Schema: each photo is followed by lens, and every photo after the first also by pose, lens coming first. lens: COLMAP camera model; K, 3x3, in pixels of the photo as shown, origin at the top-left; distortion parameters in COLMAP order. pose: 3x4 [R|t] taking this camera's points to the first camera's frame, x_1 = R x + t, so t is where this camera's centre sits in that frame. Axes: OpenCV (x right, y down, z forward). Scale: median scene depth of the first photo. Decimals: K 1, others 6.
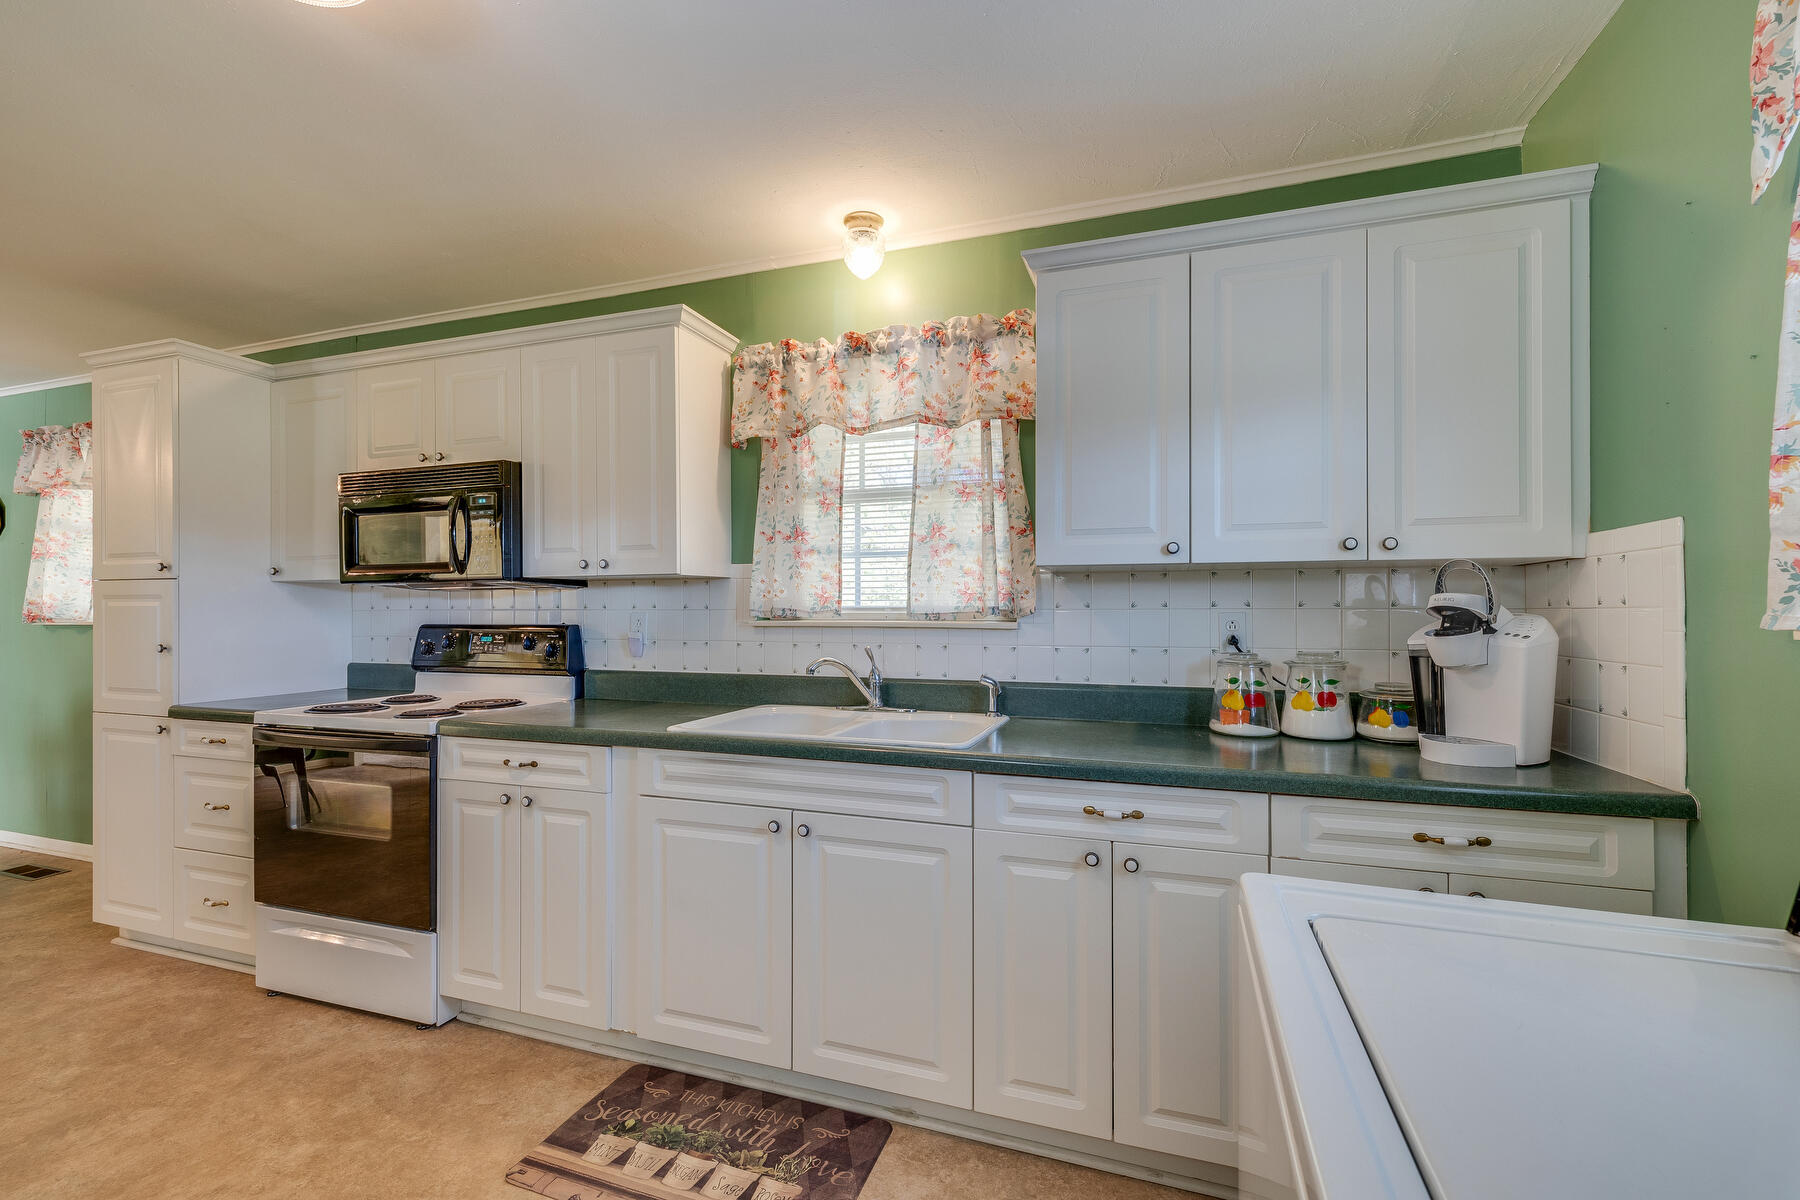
lens RADIAL K [[765.8, 0, 904.7], [0, 765.8, 611.0], [0, 0, 1]] dist [0.003605, -0.000082]
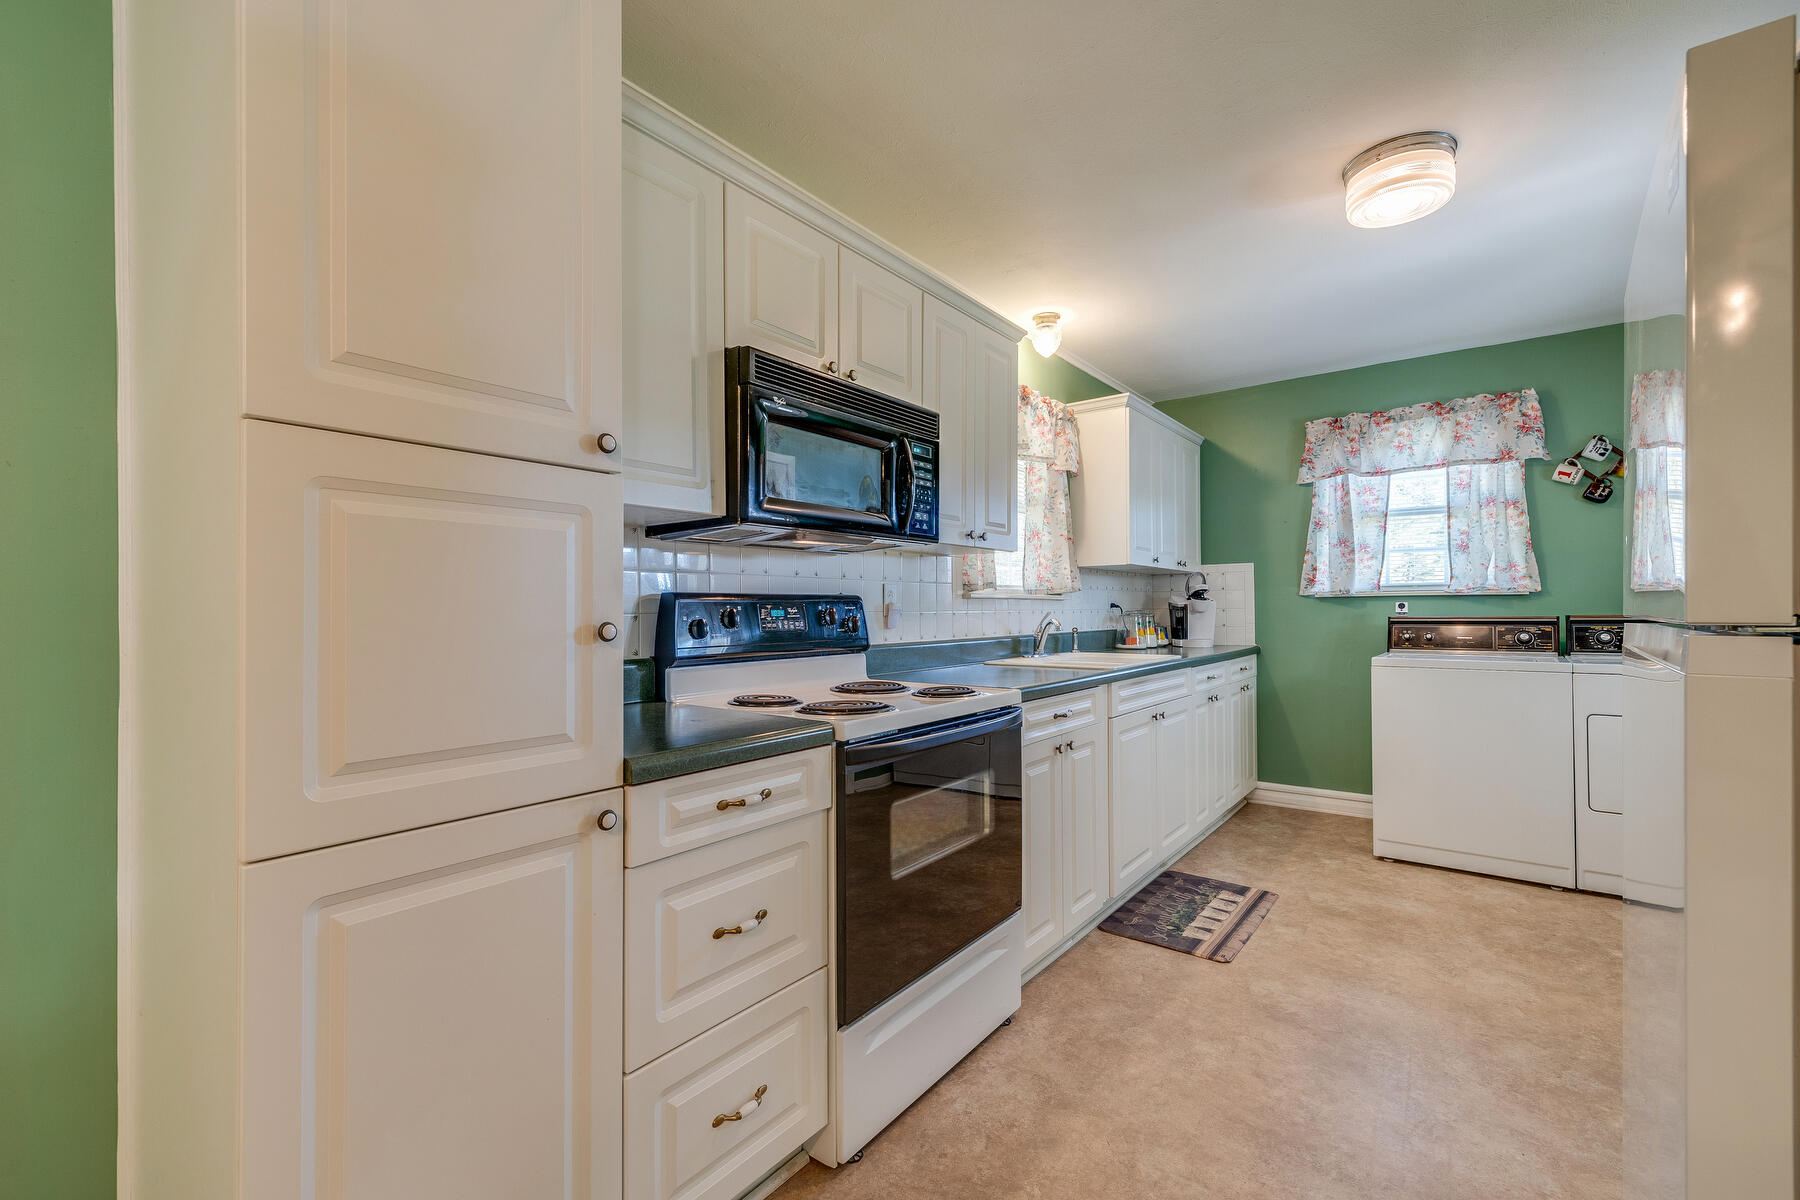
lens RADIAL K [[770.6, 0, 900.0], [0, 770.6, 600.0], [0, 0, 1]] dist [0.001109, 0.000103]
pose [[0.311833, 0.007305, 0.950109, -1.752616], [-0.001374, 0.999973, -0.007237, 0.042816], [-0.950136, 0.000951, 0.311835, 0.933581]]
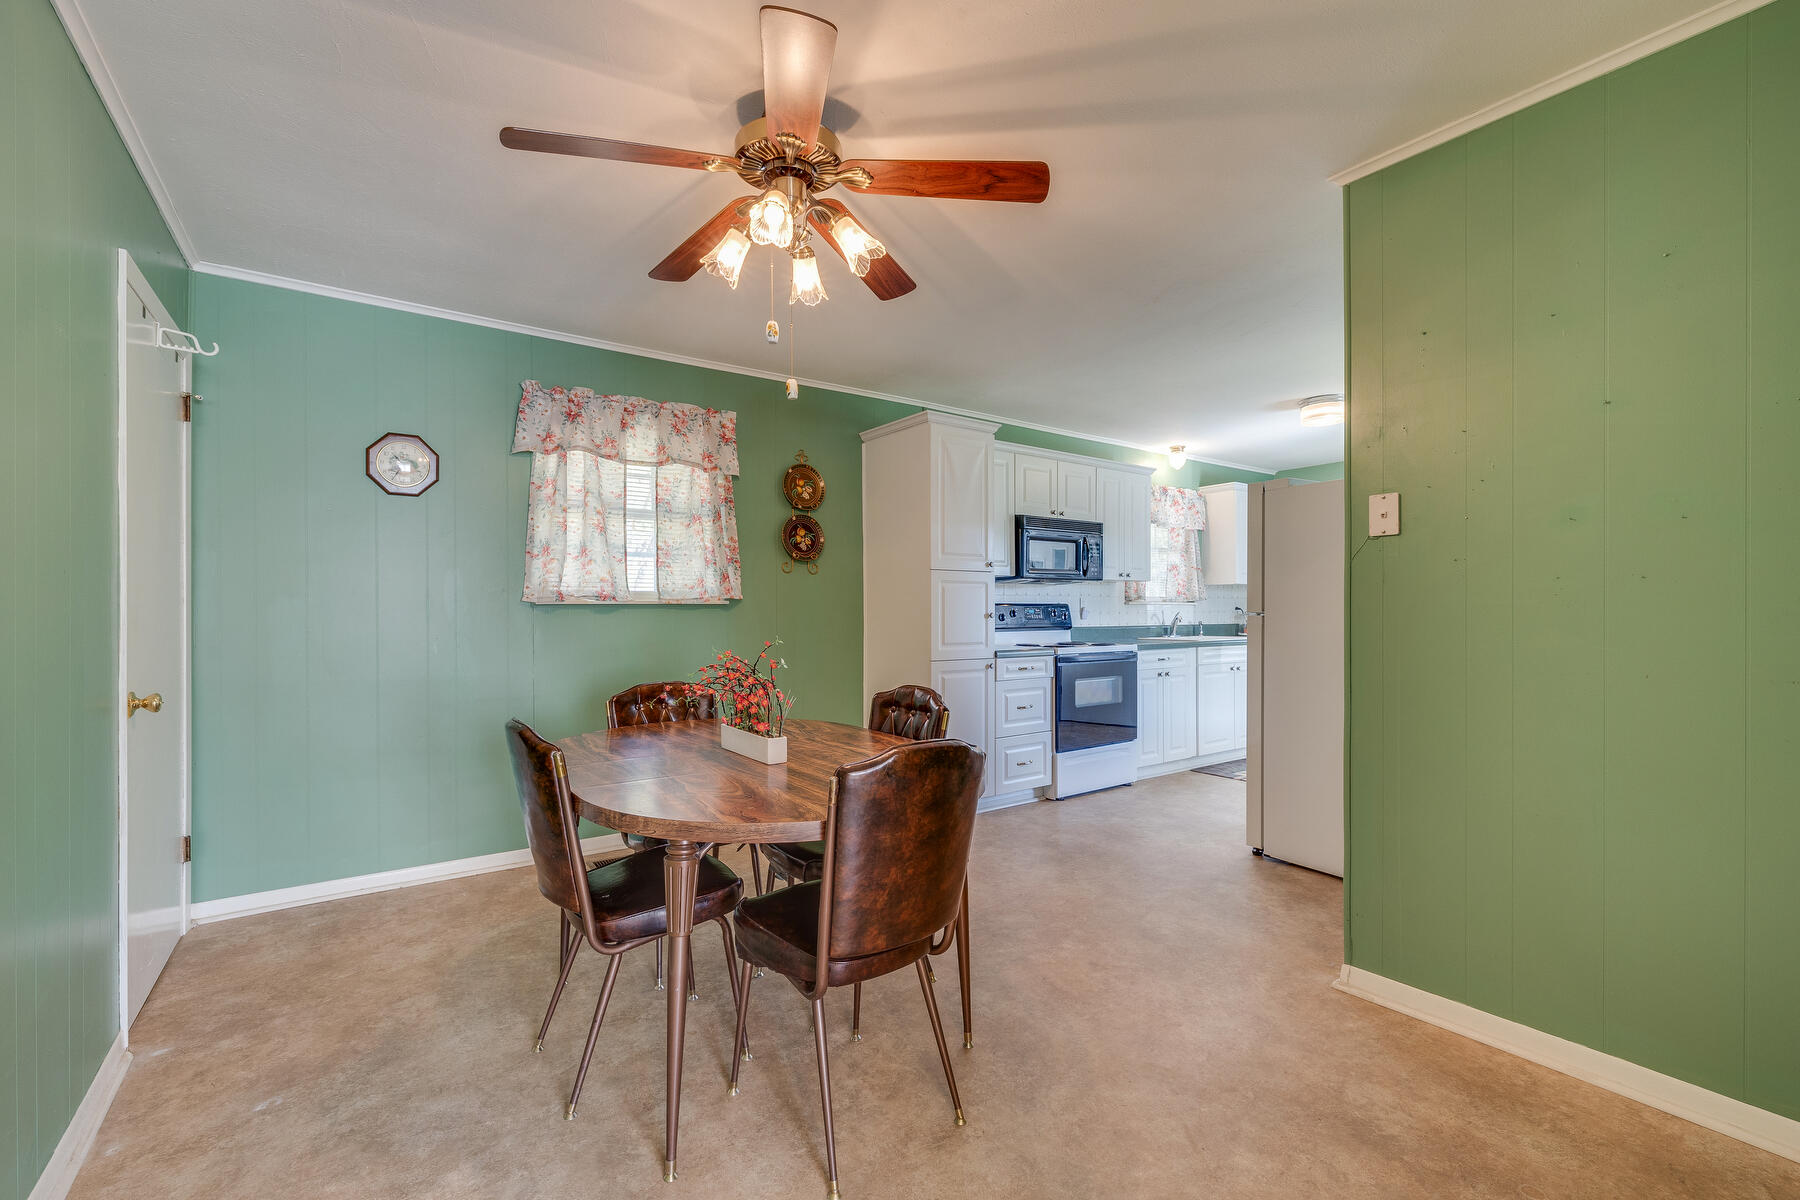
lens RADIAL K [[770.6, 0, 900.0], [0, 770.6, 600.0], [0, 0, 1]] dist [0.001109, 0.000103]
pose [[0.577902, 0.007349, 0.816073, -3.164061], [-0.002643, 0.999971, -0.007133, 0.034197], [-0.816102, 0.001965, 0.577905, 0.290905]]
